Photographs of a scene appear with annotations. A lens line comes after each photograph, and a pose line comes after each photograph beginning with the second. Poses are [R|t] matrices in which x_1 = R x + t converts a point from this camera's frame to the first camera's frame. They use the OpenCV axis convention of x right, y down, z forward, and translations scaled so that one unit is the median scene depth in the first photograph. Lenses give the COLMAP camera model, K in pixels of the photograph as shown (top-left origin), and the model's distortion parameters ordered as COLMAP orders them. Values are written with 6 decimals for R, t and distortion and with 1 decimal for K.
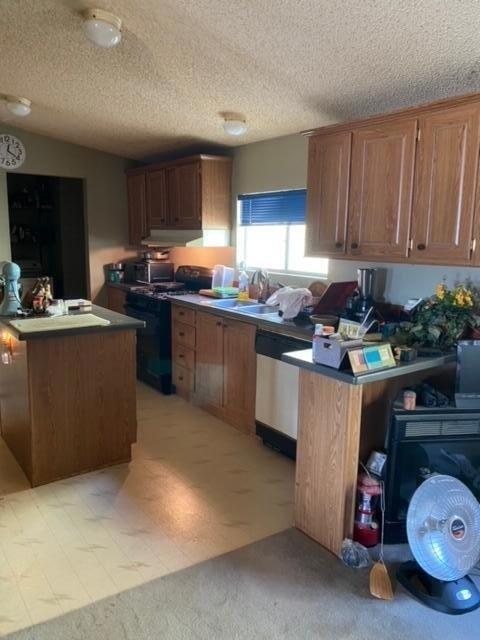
lens RADIAL K [[489.3, 0, 230.6], [0, 489.3, 322.7], [0, 0, 1]] dist [0.055643, -0.050089]
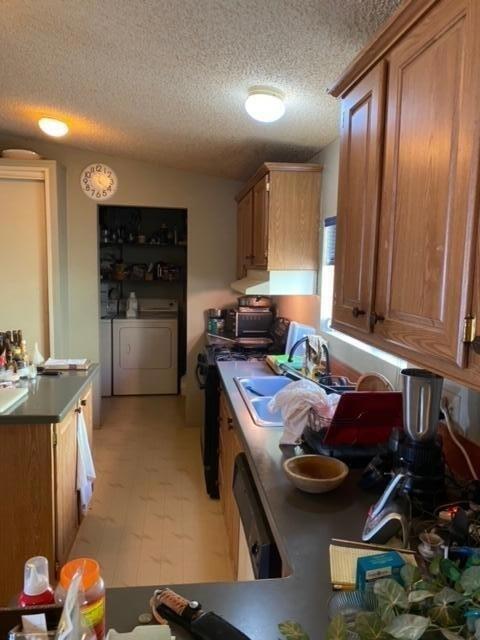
lens RADIAL K [[494.1, 0, 240.0], [0, 494.1, 320.0], [0, 0, 1]] dist [0.002479, -0.002789]
pose [[0.882367, 0.063788, -0.466218, 0.211804], [-0.099797, 0.993599, -0.052933, -0.073046], [0.459857, 0.093234, 0.883085, 0.345013]]
